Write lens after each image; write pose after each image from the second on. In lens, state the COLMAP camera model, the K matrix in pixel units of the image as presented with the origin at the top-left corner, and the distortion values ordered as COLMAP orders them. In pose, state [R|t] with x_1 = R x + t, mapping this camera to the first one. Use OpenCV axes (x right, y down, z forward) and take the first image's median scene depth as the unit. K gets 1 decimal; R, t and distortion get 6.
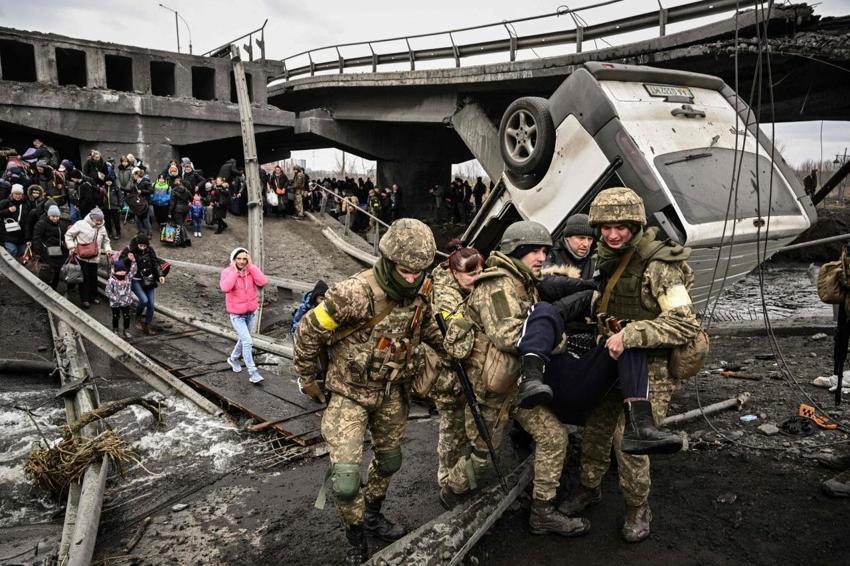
lens RADIAL K [[556.6, 0, 424.8], [0, 556.6, 285.2], [0, 0, 1]] dist [0.000222, -0.002647]
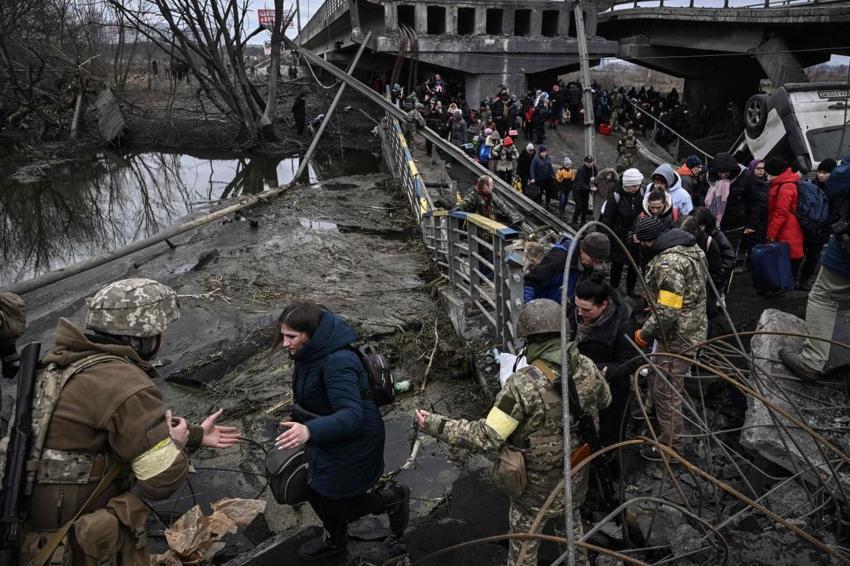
lens RADIAL K [[608.9, 0, 452.7], [0, 608.9, 264.3], [0, 0, 1]] dist [0.002688, 0.001610]
pose [[0.906863, 0.118939, -0.404293, 0.043705], [-0.069002, 0.988307, 0.135971, 0.018327], [0.415738, -0.095410, 0.904466, -0.495332]]
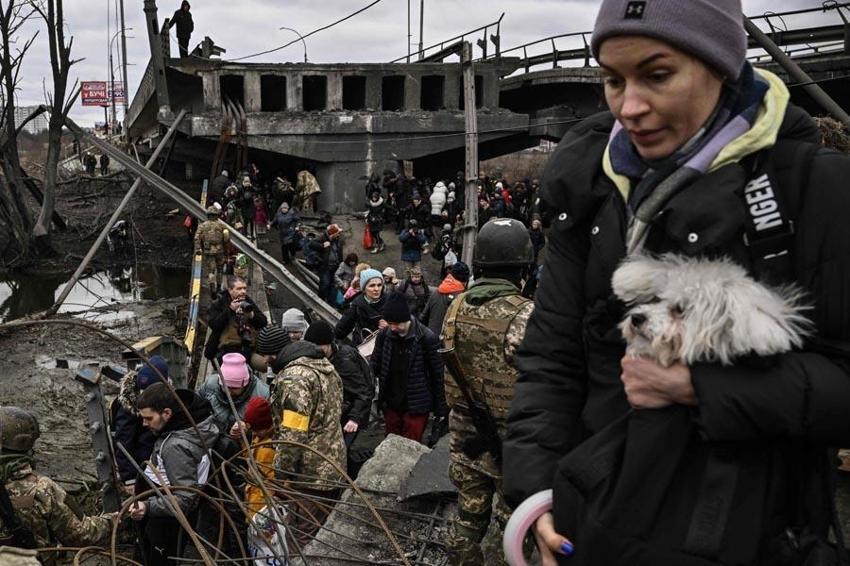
lens RADIAL K [[915.5, 0, 306.2], [0, 915.5, 307.8], [0, 0, 1]] dist [0.015758, 0.004046]
pose [[0.875421, 0.050285, -0.480738, 0.205957], [-0.059400, 0.998227, -0.003751, 0.022845], [0.479698, 0.031840, 0.876856, -0.515879]]
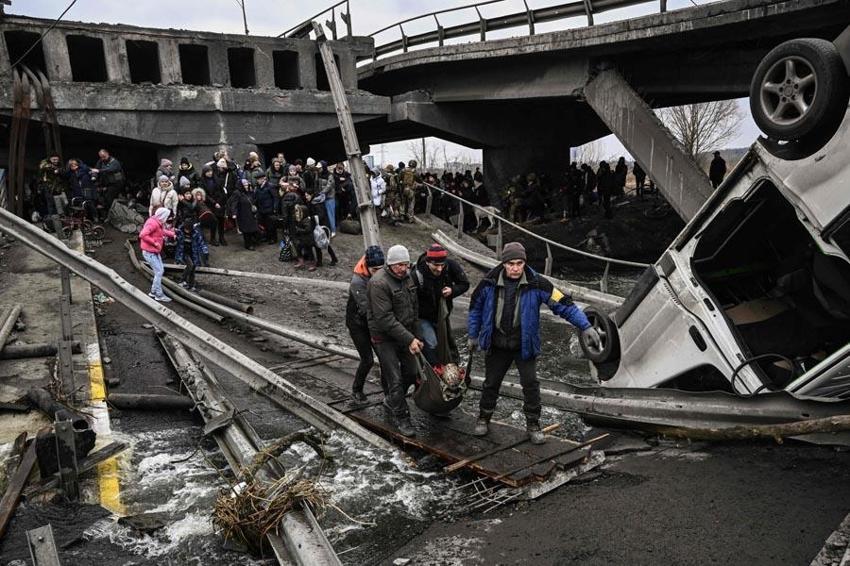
lens RADIAL K [[644.0, 0, 456.3], [0, 644.0, 325.9], [0, 0, 1]] dist [0.002411, -0.003751]
pose [[0.995060, -0.039589, -0.091037, -0.069037], [0.043759, 0.998061, 0.044272, 0.000054], [0.089108, -0.048037, 0.994863, 0.013721]]
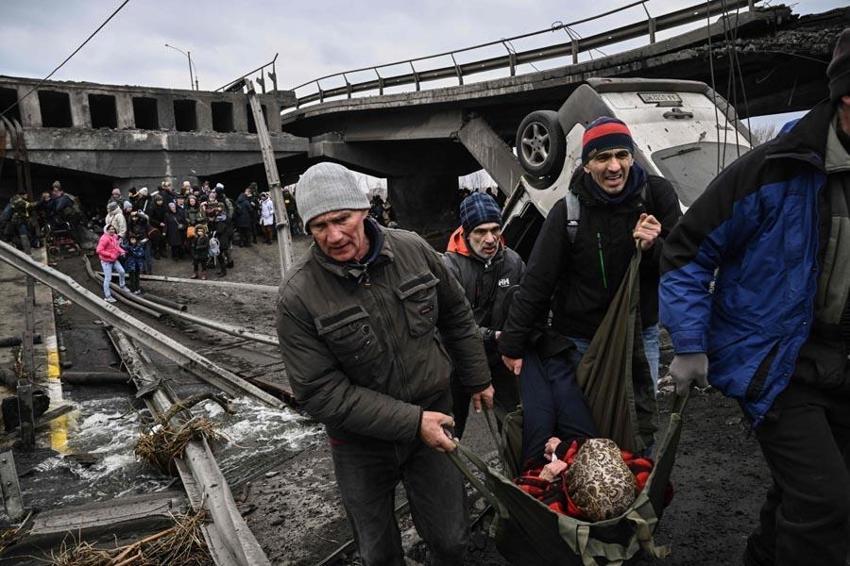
lens RADIAL K [[557.2, 0, 418.6], [0, 557.2, 282.3], [0, 0, 1]] dist [-0.000298, -0.002347]
pose [[0.997585, -0.064791, -0.025030, -0.019346], [0.063948, 0.997403, -0.033145, 0.013719], [0.027113, 0.031464, 0.999137, -0.051920]]
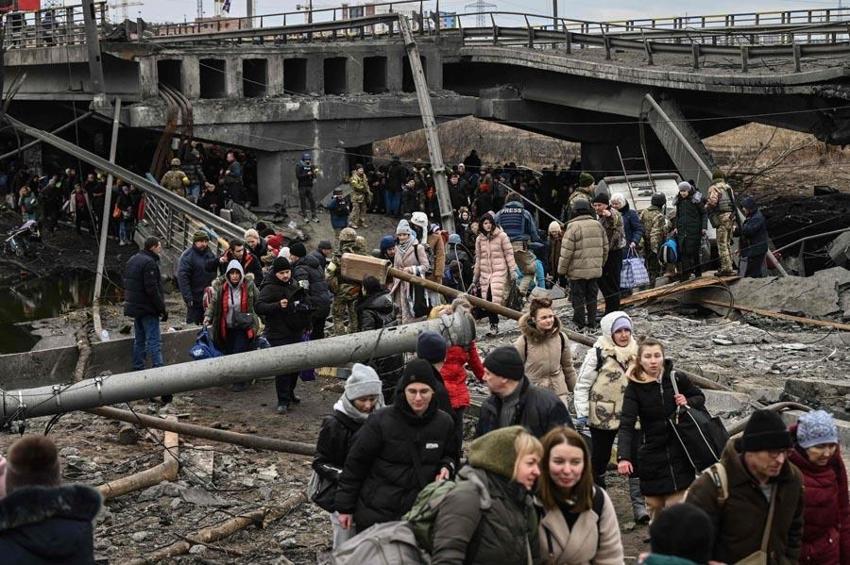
lens RADIAL K [[2112.5, 0, 425.0], [0, 2112.5, 282.5], [0, 0, 1]] dist [0.010371, 0.139118]
pose [[0.975785, -0.010351, -0.218485, 0.461273], [-0.005657, 0.997351, -0.072513, 0.234956], [0.218657, 0.071993, 0.973142, -2.510453]]
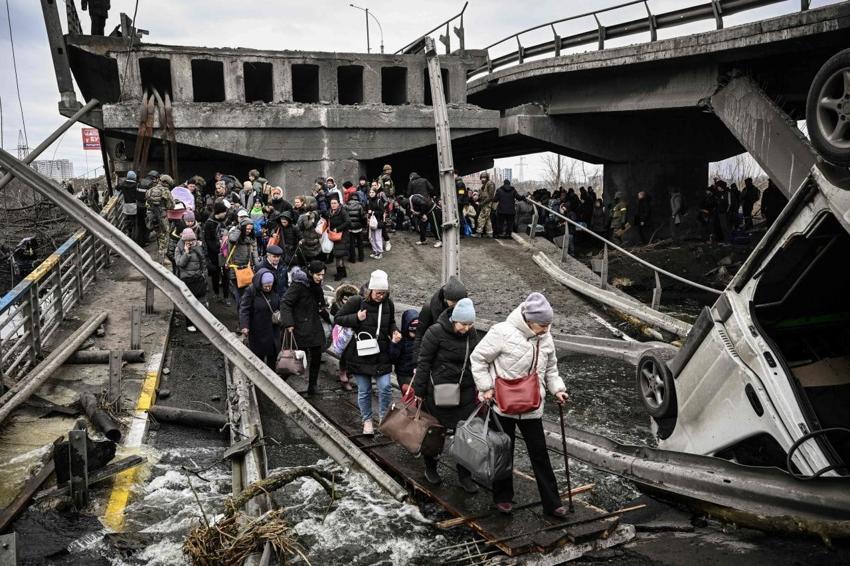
lens RADIAL K [[700.4, 0, 426.1], [0, 700.4, 286.3], [0, 0, 1]] dist [0.000437, 0.000977]
pose [[0.945806, -0.004571, -0.324700, -0.007609], [-0.012678, 0.998619, -0.050986, -0.004630], [0.324485, 0.052339, 0.944442, 0.027988]]
